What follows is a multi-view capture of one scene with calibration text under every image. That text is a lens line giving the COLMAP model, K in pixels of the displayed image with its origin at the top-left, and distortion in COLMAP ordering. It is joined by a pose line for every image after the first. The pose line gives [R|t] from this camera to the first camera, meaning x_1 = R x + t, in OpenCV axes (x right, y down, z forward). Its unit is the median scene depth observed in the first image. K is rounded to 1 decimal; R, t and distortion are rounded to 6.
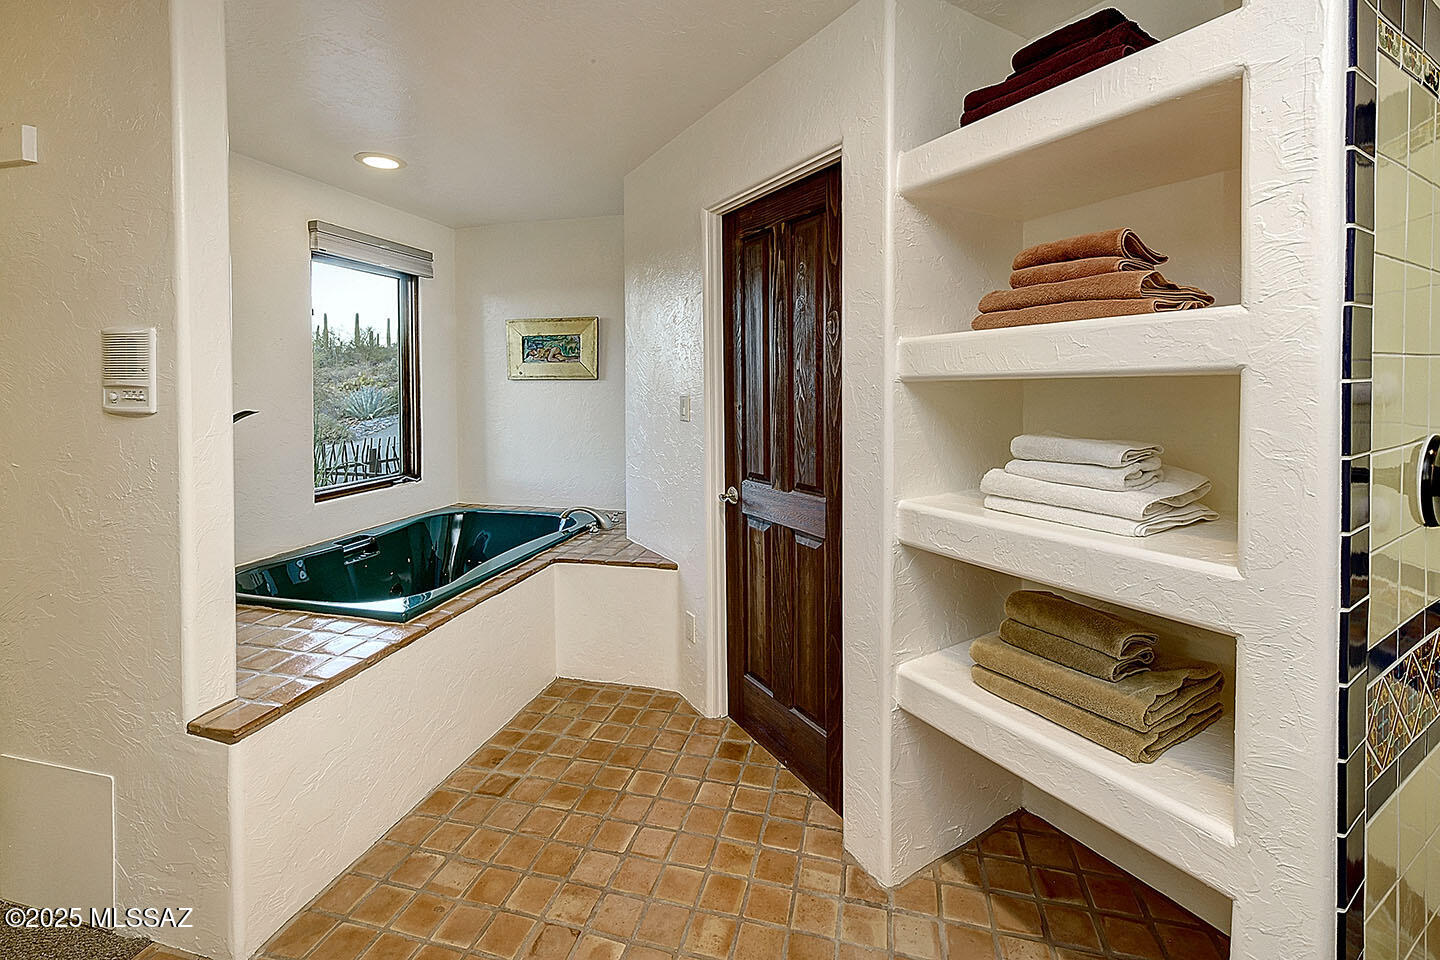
lens RADIAL K [[571.7, 0, 752.2], [0, 571.7, 385.3], [0, 0, 1]] dist [-0.001076, -0.000062]
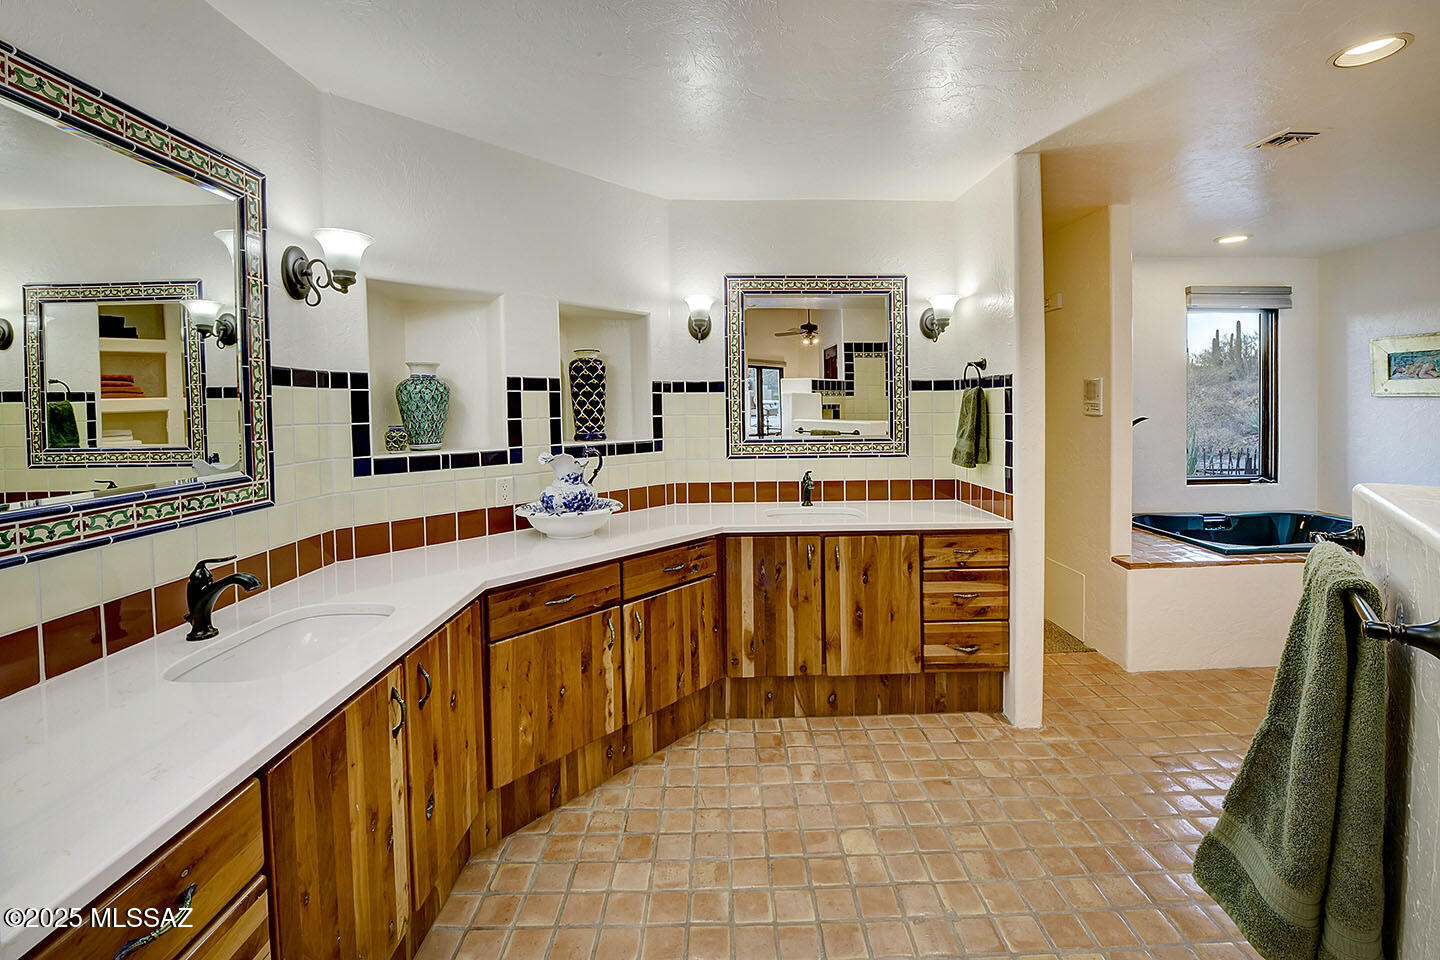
lens RADIAL K [[600.7, 0, 740.9], [0, 600.7, 414.5], [0, 0, 1]] dist [-0.001572, -0.000003]
pose [[0.238670, 0.022422, -0.970842, 0.371039], [0.001263, 0.999725, 0.023400, -0.004571], [0.971100, -0.006811, 0.238576, -0.384237]]
